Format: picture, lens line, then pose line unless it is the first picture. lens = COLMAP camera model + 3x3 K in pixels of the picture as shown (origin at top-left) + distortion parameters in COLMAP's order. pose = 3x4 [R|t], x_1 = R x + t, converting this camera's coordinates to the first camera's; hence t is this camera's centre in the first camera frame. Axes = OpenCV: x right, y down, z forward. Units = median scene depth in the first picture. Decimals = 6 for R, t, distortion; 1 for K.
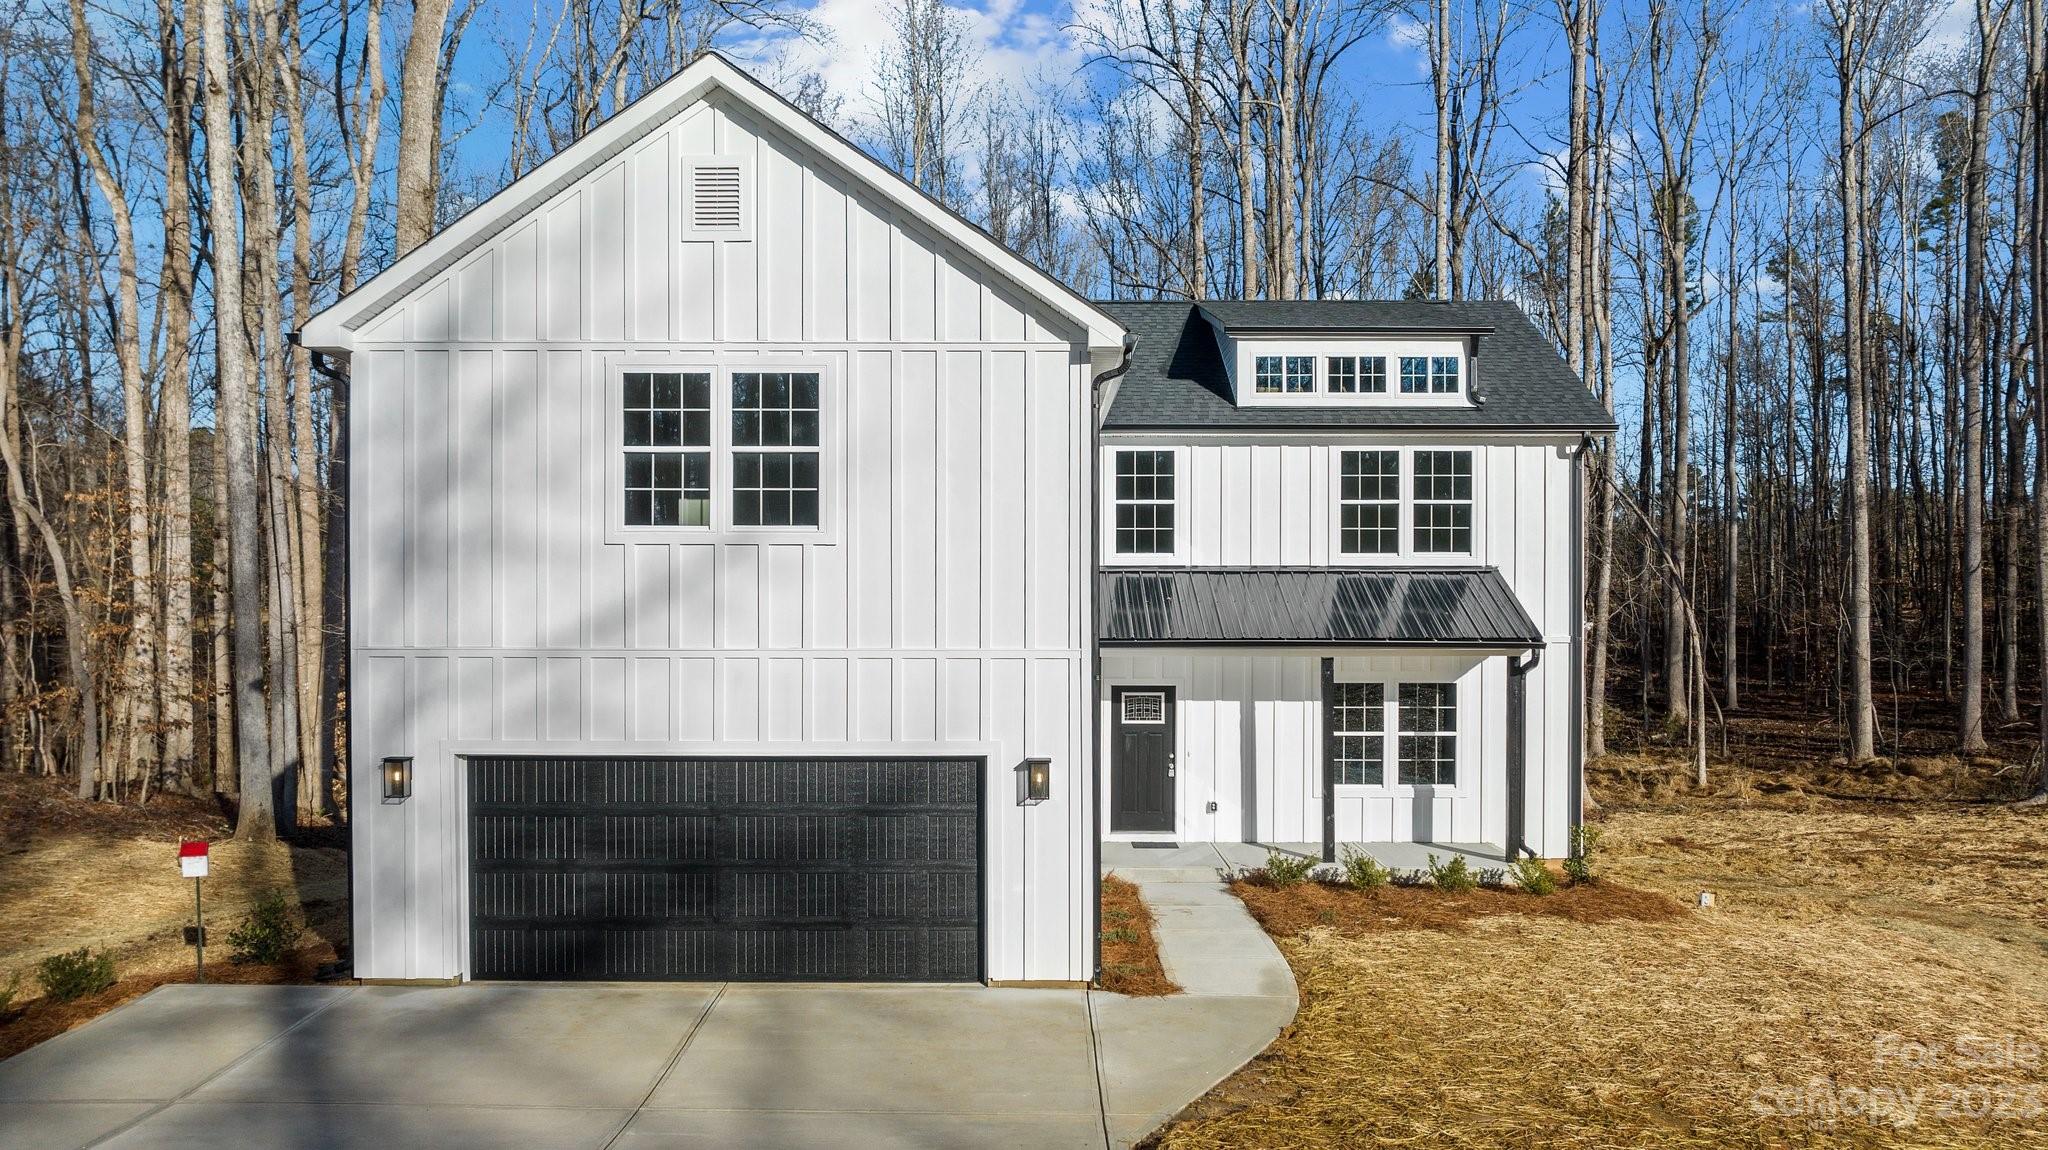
lens RADIAL K [[1493.7, 0, 1027.1], [0, 1493.7, 595.8], [0, 0, 1]] dist [-0.004292, -0.000814]
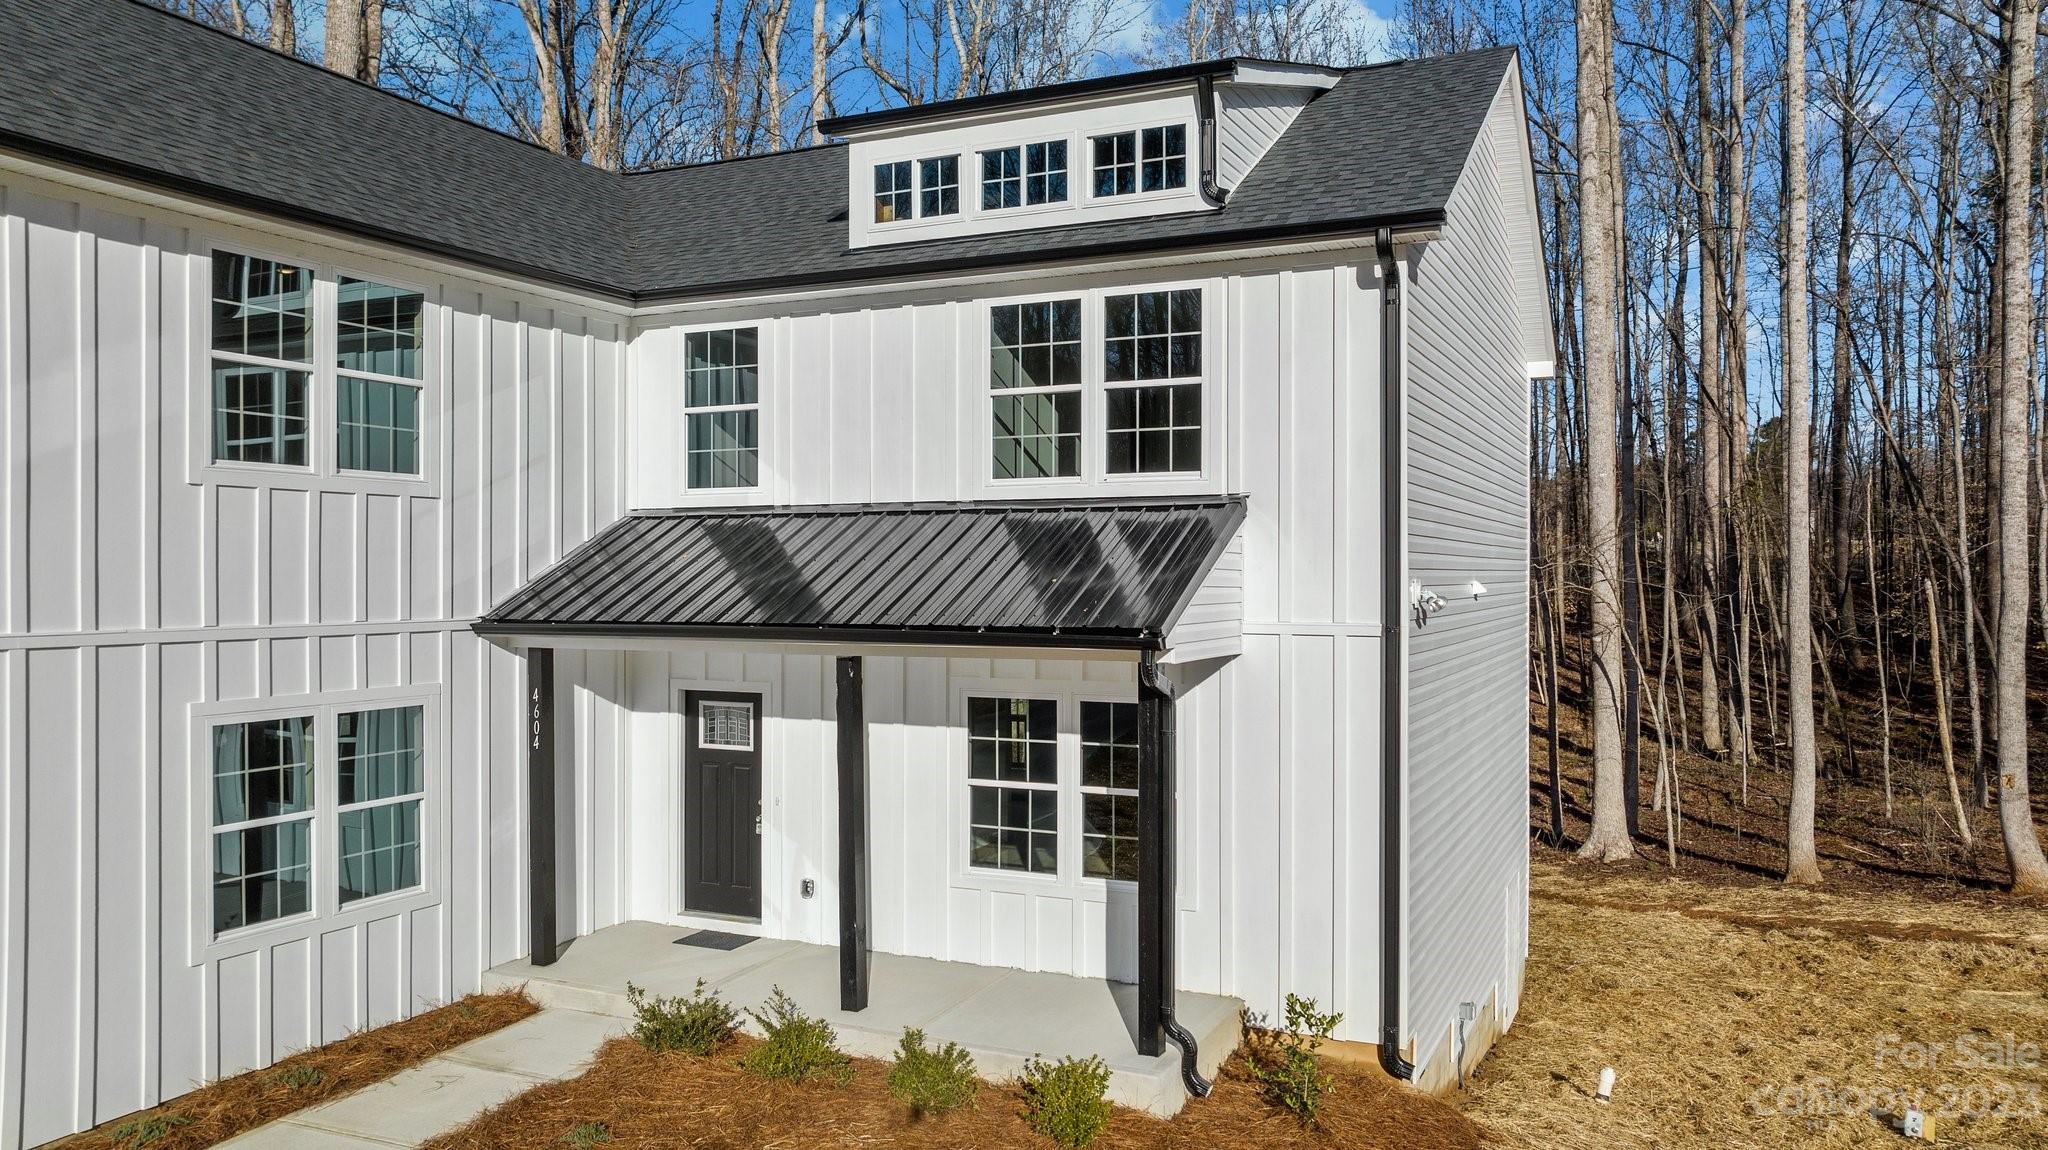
lens RADIAL K [[1484.3, 0, 1024.0], [0, 1484.3, 575.0], [0, 0, 1]] dist [-0.018995, -0.001939]
pose [[0.905675, -0.000119, -0.423973, 0.472074], [0.003968, 0.999959, 0.008195, 0.004746], [0.423954, -0.009104, 0.905638, 0.472422]]
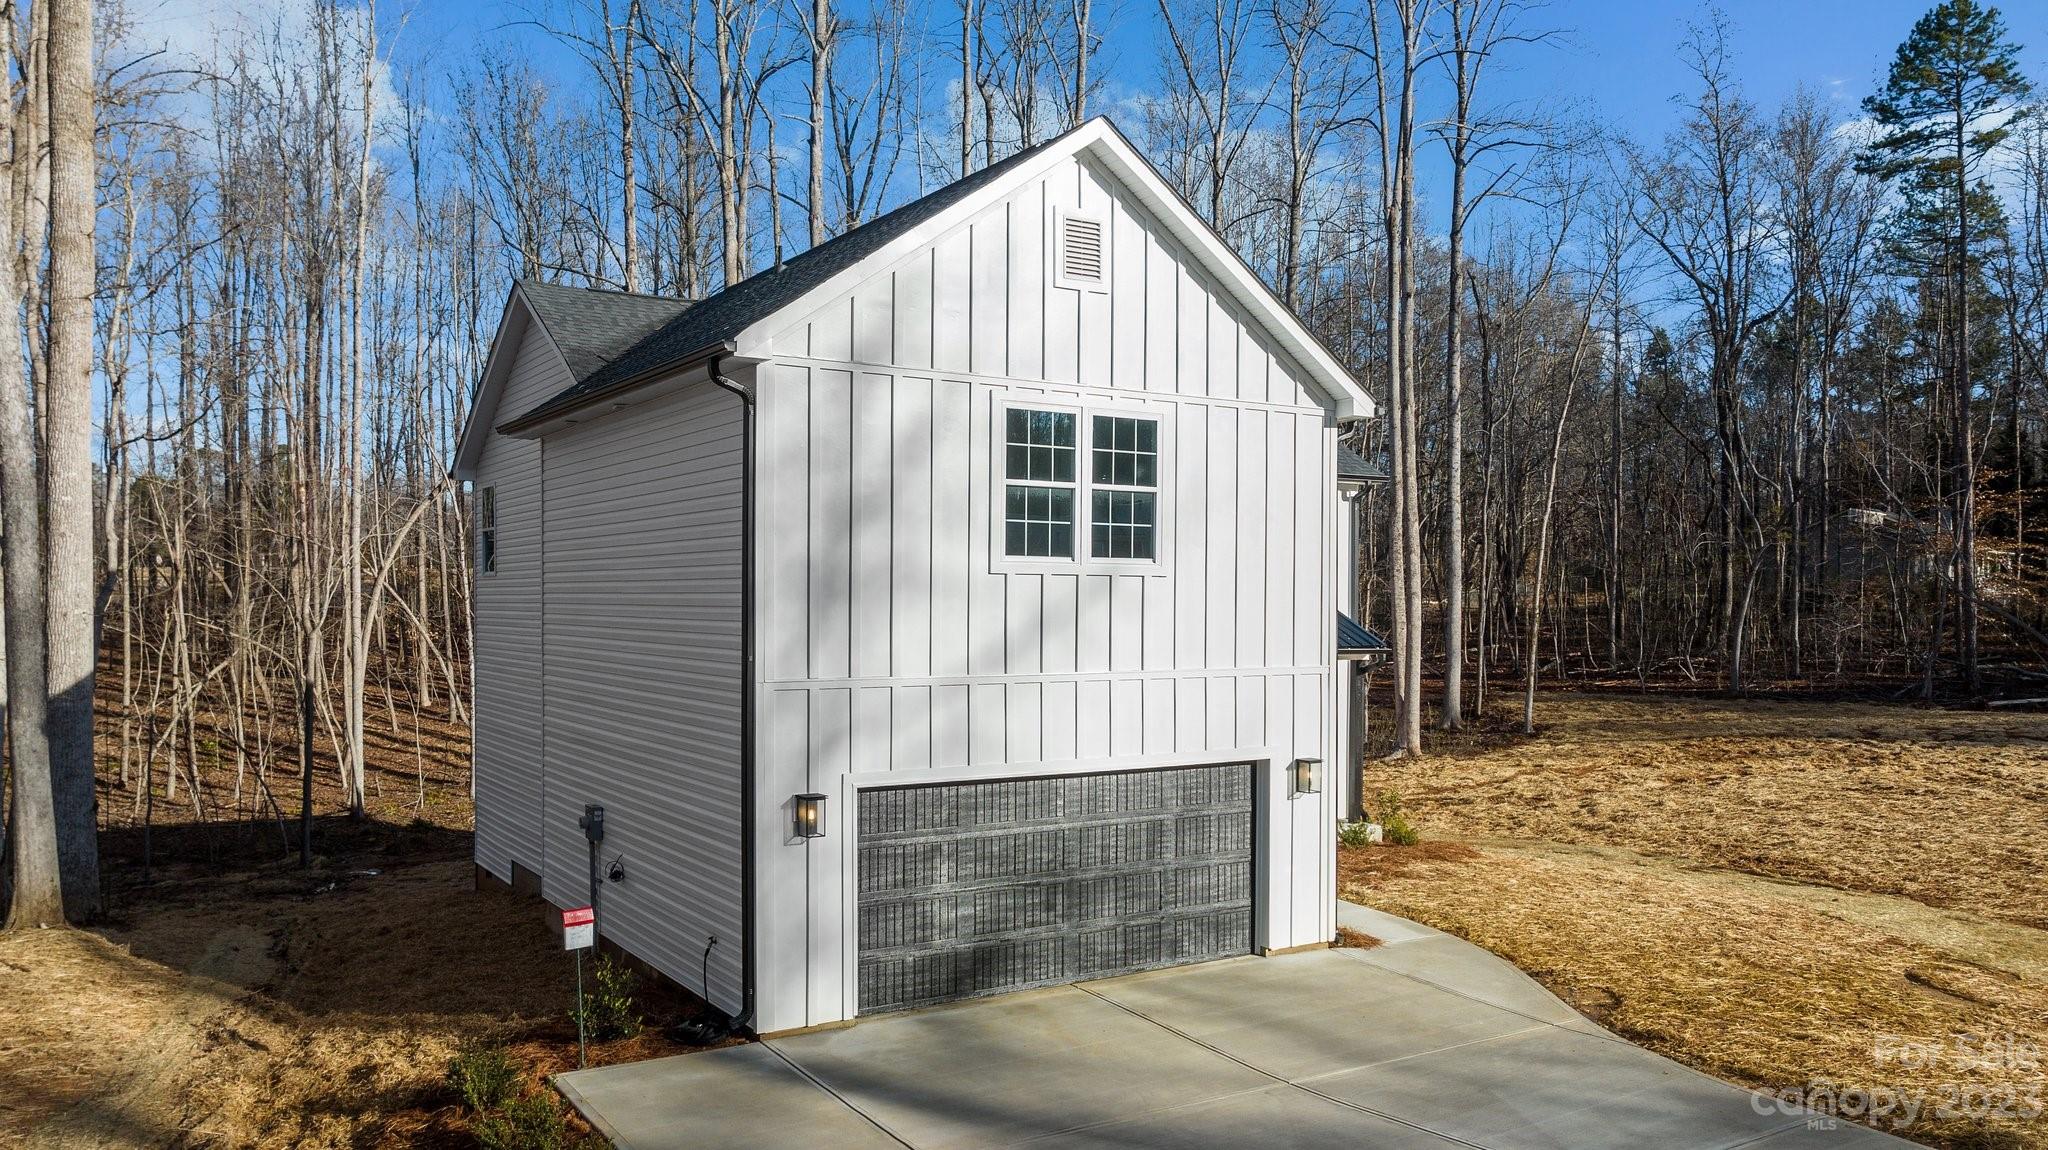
lens RADIAL K [[1493.7, 0, 1027.1], [0, 1493.7, 595.8], [0, 0, 1]] dist [-0.004292, -0.000814]
pose [[0.842672, 0.001466, 0.538425, -0.548164], [-0.004700, 0.999978, 0.004632, -0.016408], [-0.538407, -0.006434, 0.842660, 0.080842]]
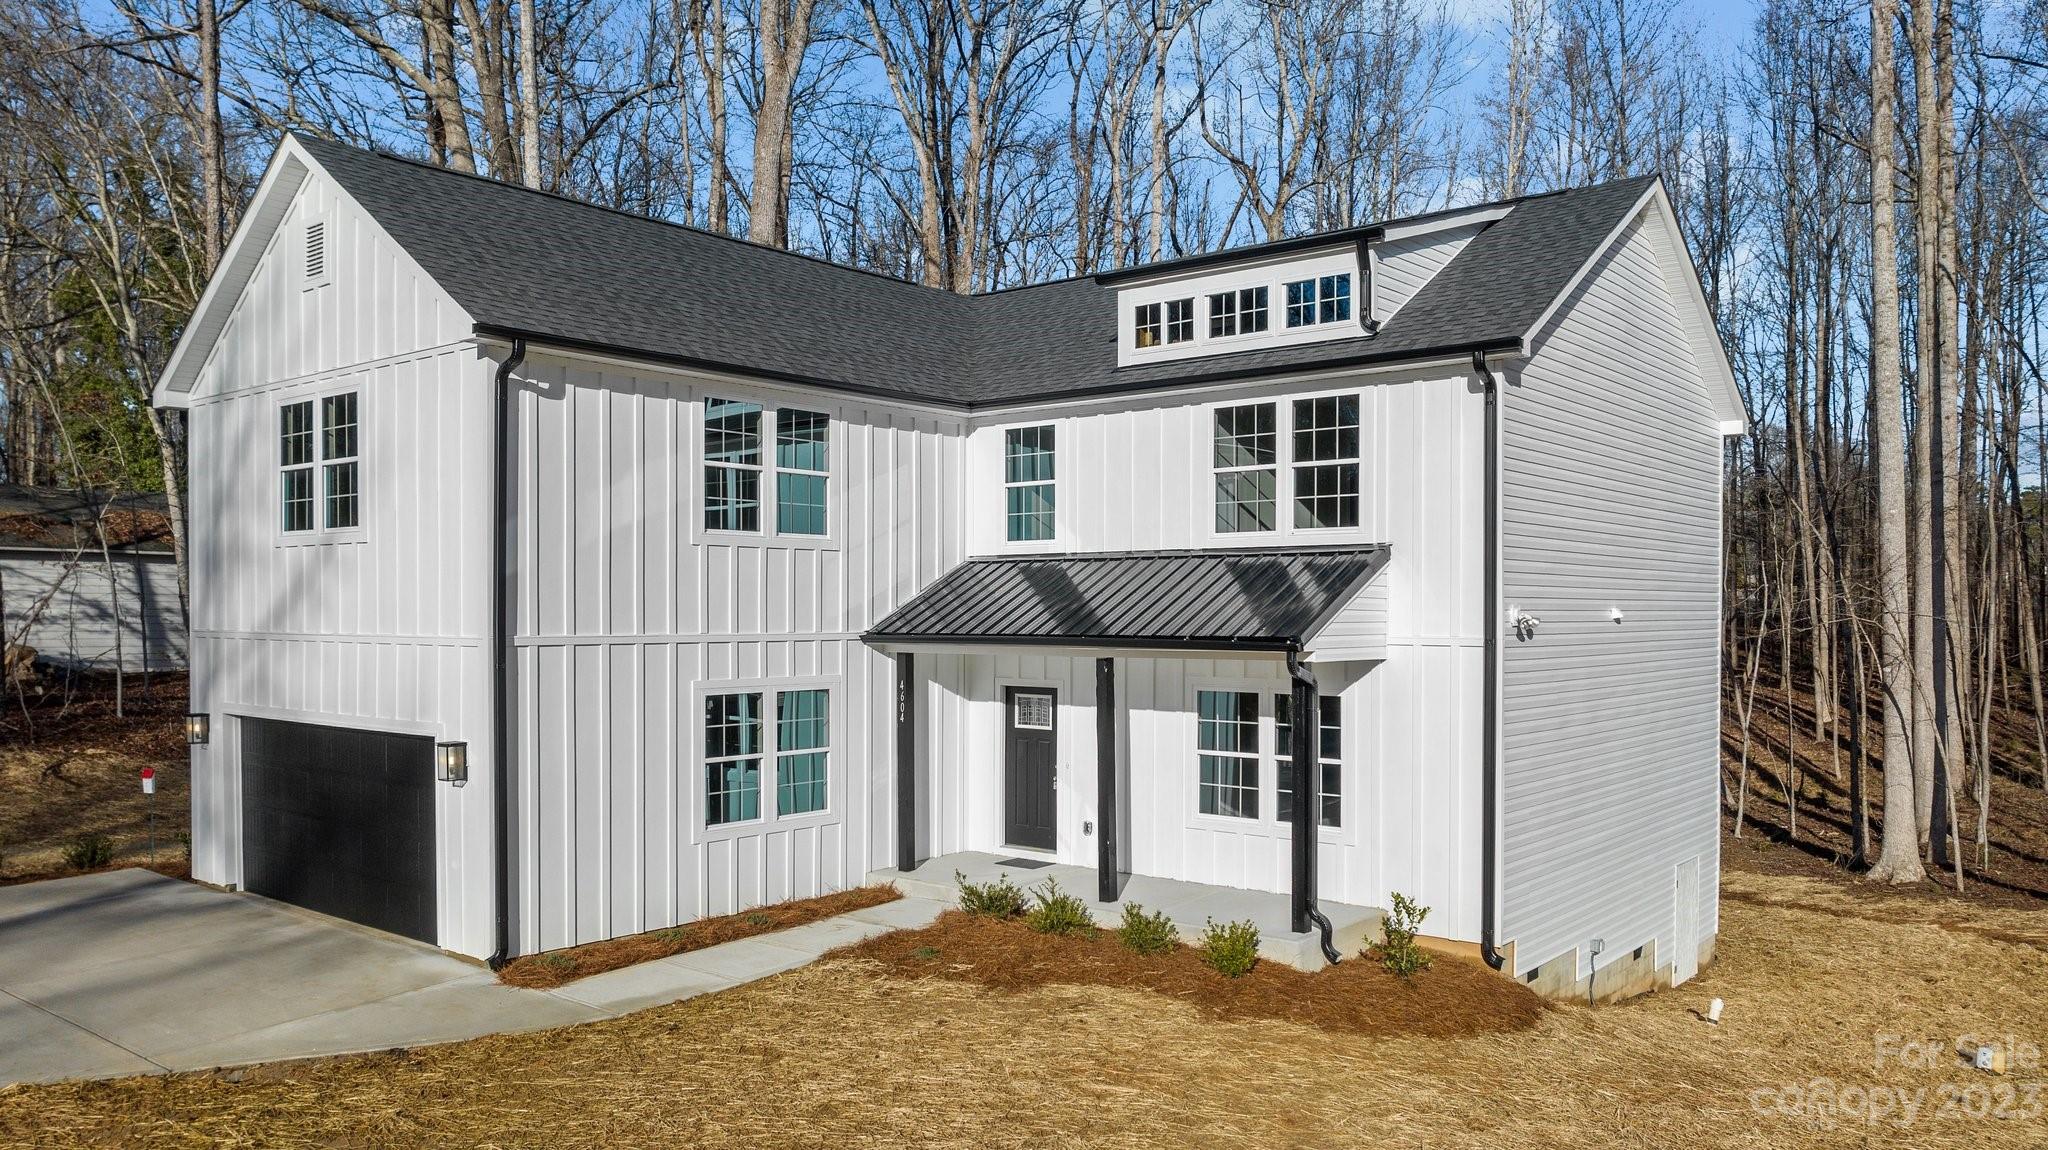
lens RADIAL K [[1490.5, 0, 1026.2], [0, 1490.5, 618.3], [0, 0, 1]] dist [-0.007580, -0.004479]
pose [[0.771857, 0.003946, -0.635784, 0.651842], [0.004437, 0.999923, 0.011592, 0.008305], [0.635781, -0.011769, 0.771780, 0.302324]]
